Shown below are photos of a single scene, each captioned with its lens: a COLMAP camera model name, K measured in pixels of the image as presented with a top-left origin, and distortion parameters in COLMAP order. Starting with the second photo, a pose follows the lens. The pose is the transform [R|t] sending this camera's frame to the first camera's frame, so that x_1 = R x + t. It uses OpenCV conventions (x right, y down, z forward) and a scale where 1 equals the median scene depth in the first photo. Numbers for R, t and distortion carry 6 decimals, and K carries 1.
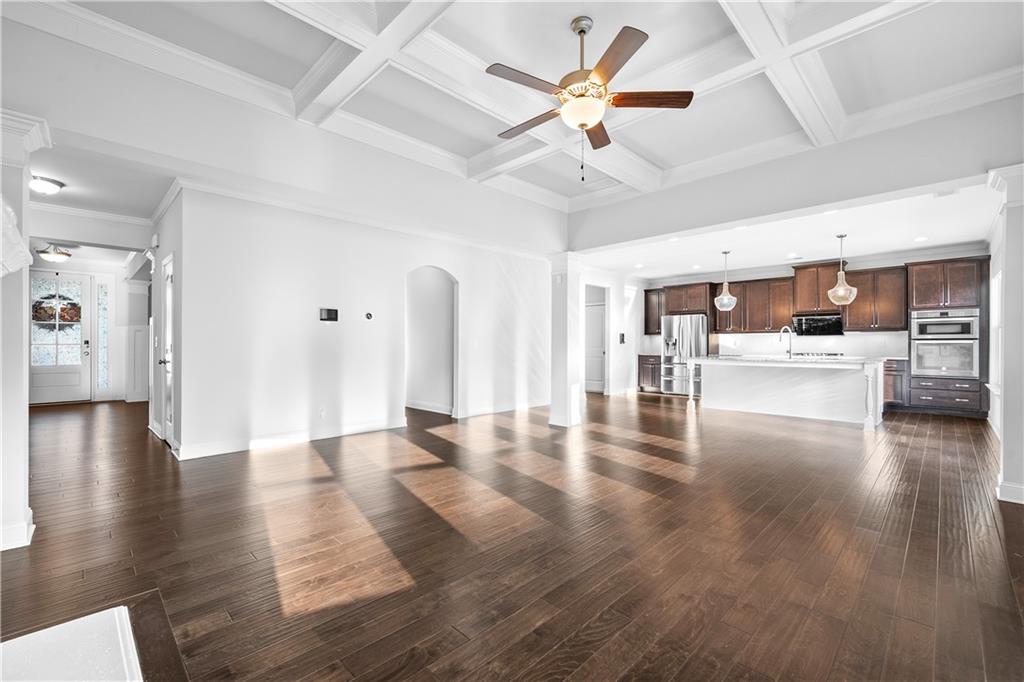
lens RADIAL K [[439.9, 0, 514.5], [0, 439.9, 343.5], [0, 0, 1]] dist [-0.000391, 0.000231]
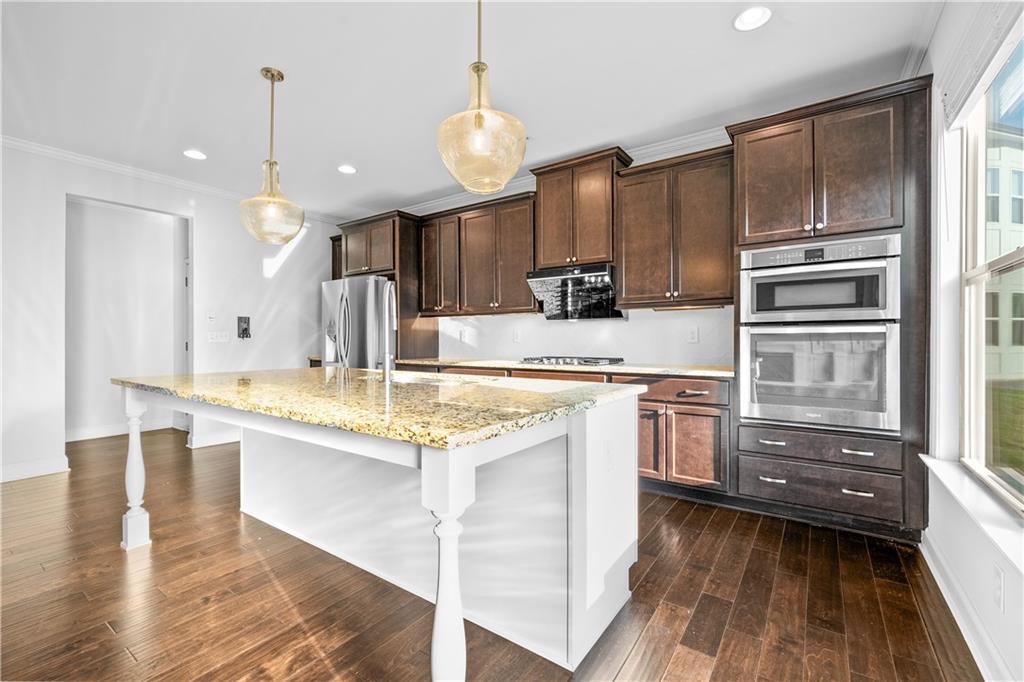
lens RADIAL K [[437.3, 0, 515.3], [0, 437.3, 340.7], [0, 0, 1]] dist [-0.002633, -0.000054]
pose [[0.986088, -0.000664, 0.166225, 0.666993], [0.000216, 0.999996, 0.002711, 0.003956], [-0.166226, -0.002638, 0.986084, 0.678576]]
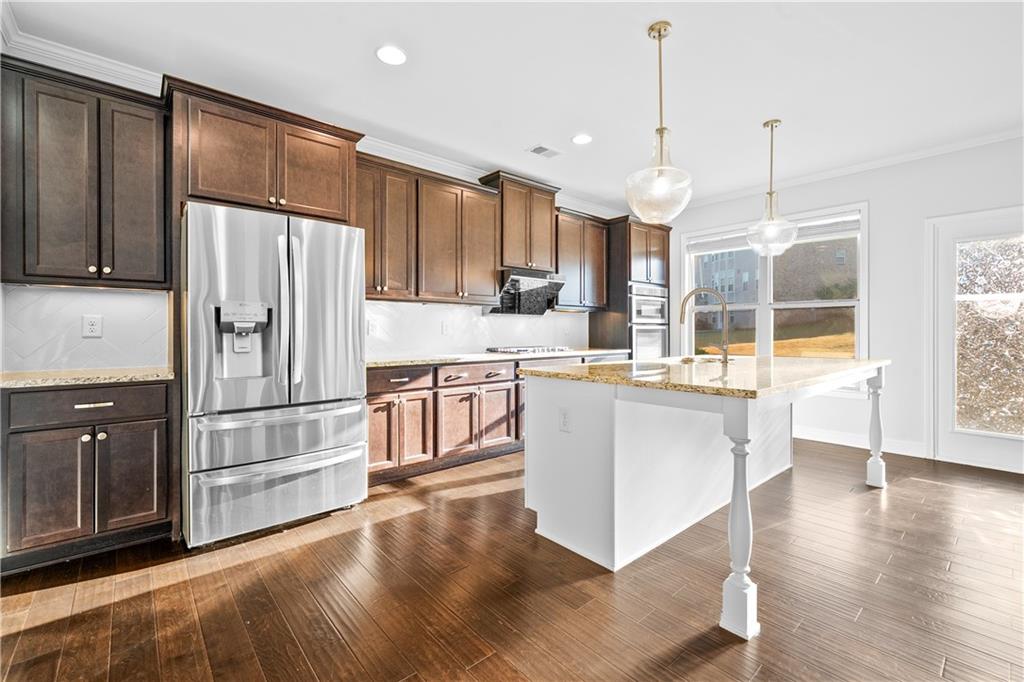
lens RADIAL K [[437.3, 0, 515.3], [0, 437.3, 340.7], [0, 0, 1]] dist [-0.002633, -0.000054]
pose [[0.074465, -0.015115, 0.997109, 0.191013], [0.006221, 0.999873, 0.014693, 0.007165], [-0.997204, 0.005108, 0.074550, 1.171350]]
